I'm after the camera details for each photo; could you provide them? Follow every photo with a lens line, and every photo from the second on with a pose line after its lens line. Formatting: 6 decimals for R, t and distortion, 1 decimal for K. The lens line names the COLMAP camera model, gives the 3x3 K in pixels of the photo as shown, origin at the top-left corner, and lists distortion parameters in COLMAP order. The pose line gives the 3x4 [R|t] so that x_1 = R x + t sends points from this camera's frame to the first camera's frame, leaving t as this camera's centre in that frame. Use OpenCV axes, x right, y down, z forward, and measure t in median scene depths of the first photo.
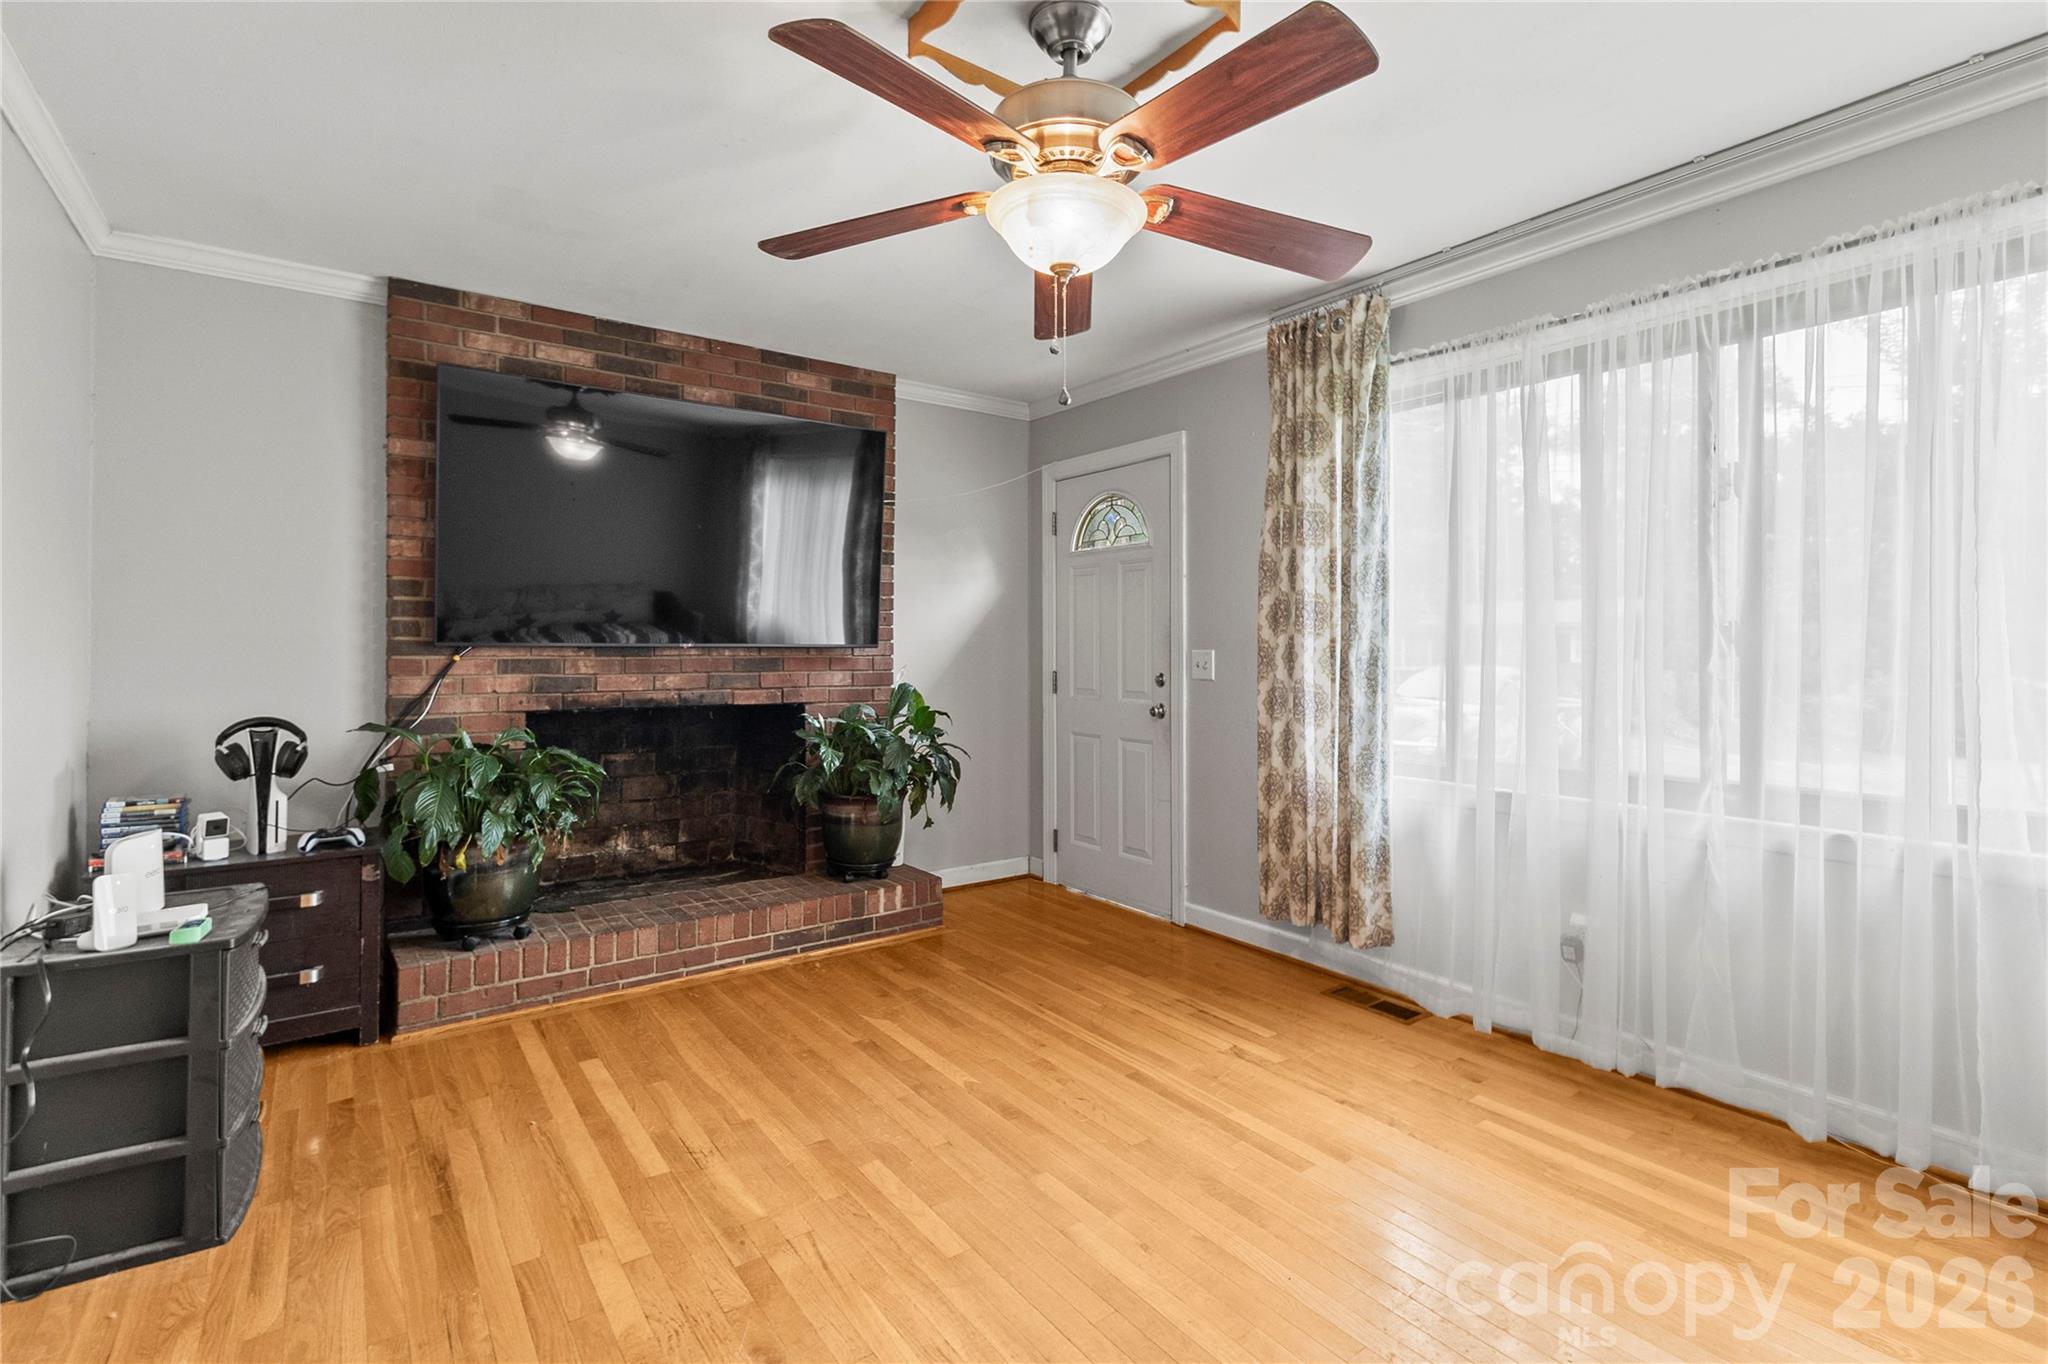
lens RADIAL K [[946.8, 0, 1034.3], [0, 946.8, 627.3], [0, 0, 1]] dist [-0.000263, 0.000311]
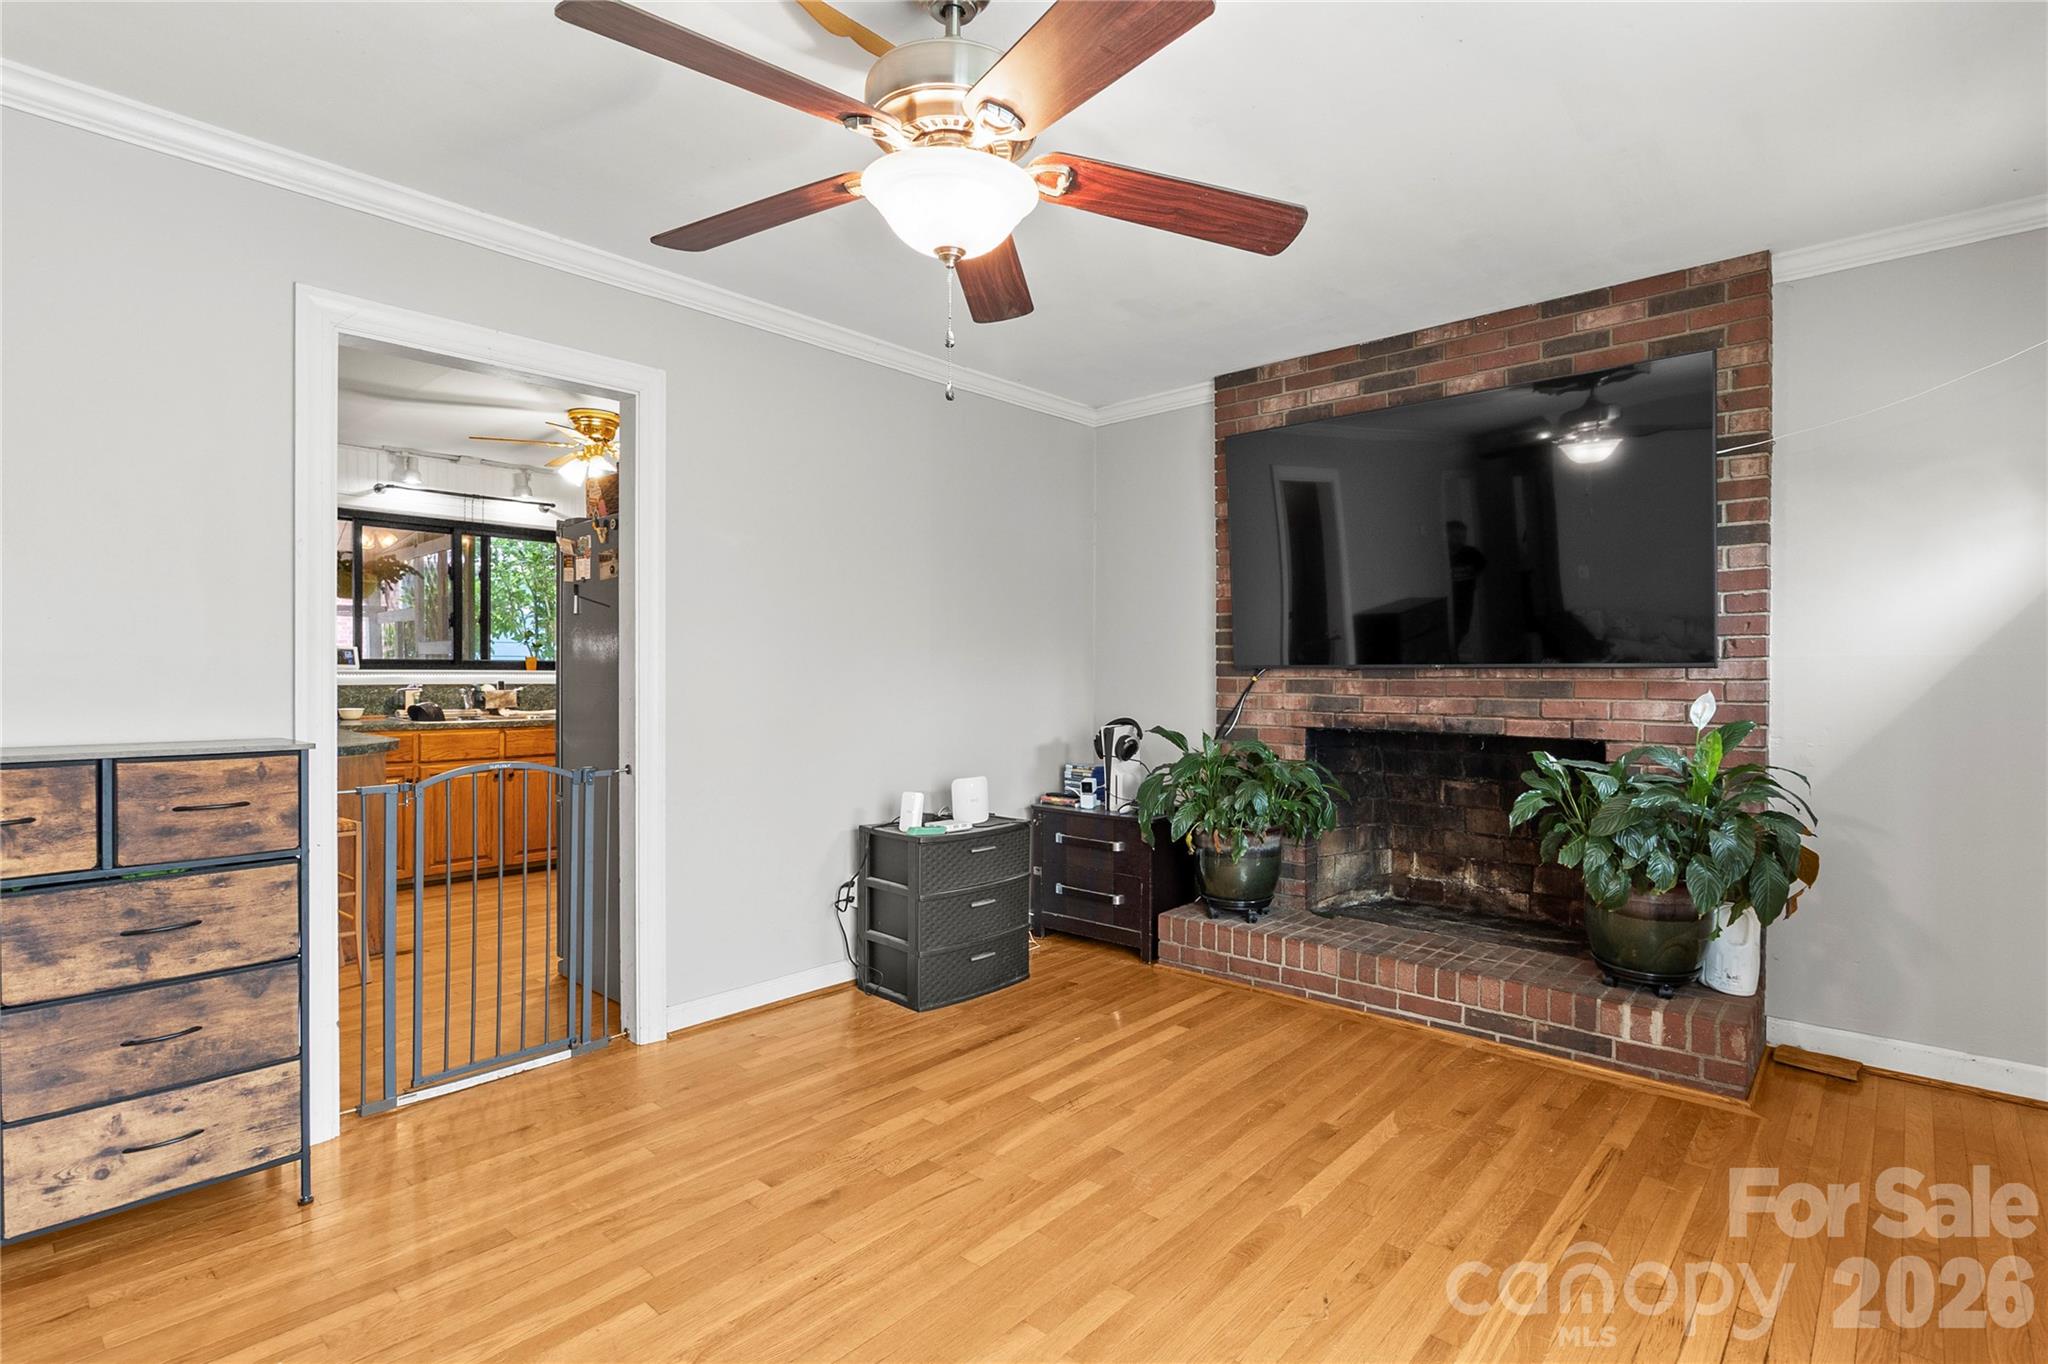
lens RADIAL K [[983.0, 0, 1045.4], [0, 983.0, 667.1], [0, 0, 1]] dist [-0.001744, -0.001289]
pose [[0.211662, -0.005958, -0.977325, 0.542025], [0.021375, 0.999770, -0.001465, 0.014658], [0.977109, -0.020580, 0.211741, 0.483736]]
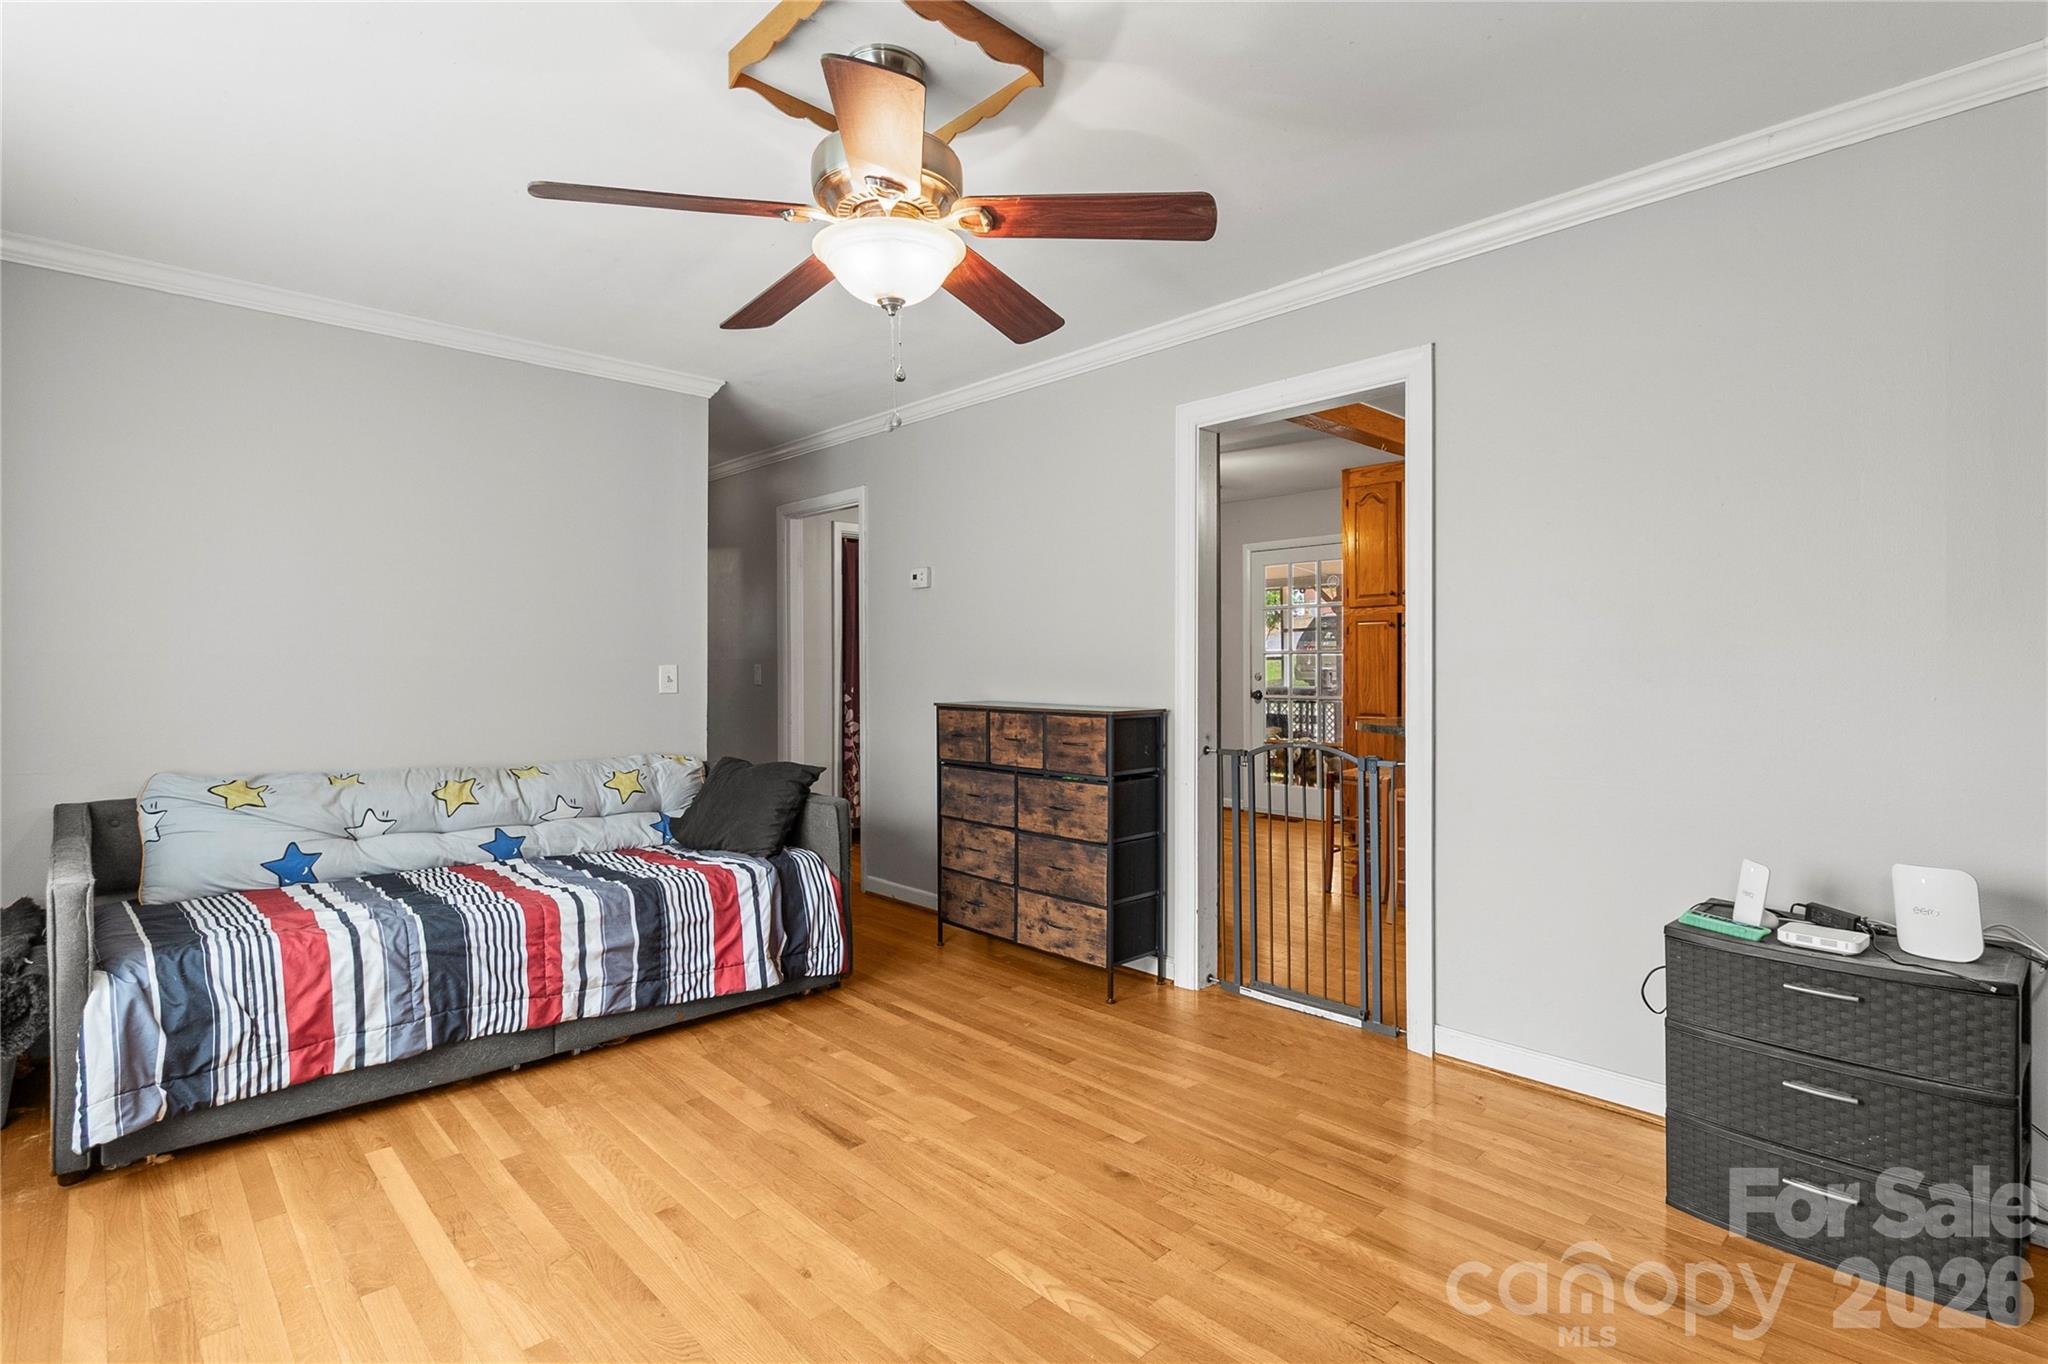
lens RADIAL K [[983.0, 0, 1045.4], [0, 983.0, 667.1], [0, 0, 1]] dist [-0.001744, -0.001289]
pose [[-0.990581, 0.000825, -0.136924, 0.007081], [0.003805, 0.999761, -0.021505, 0.029519], [0.136873, -0.021824, -0.990348, 1.151943]]
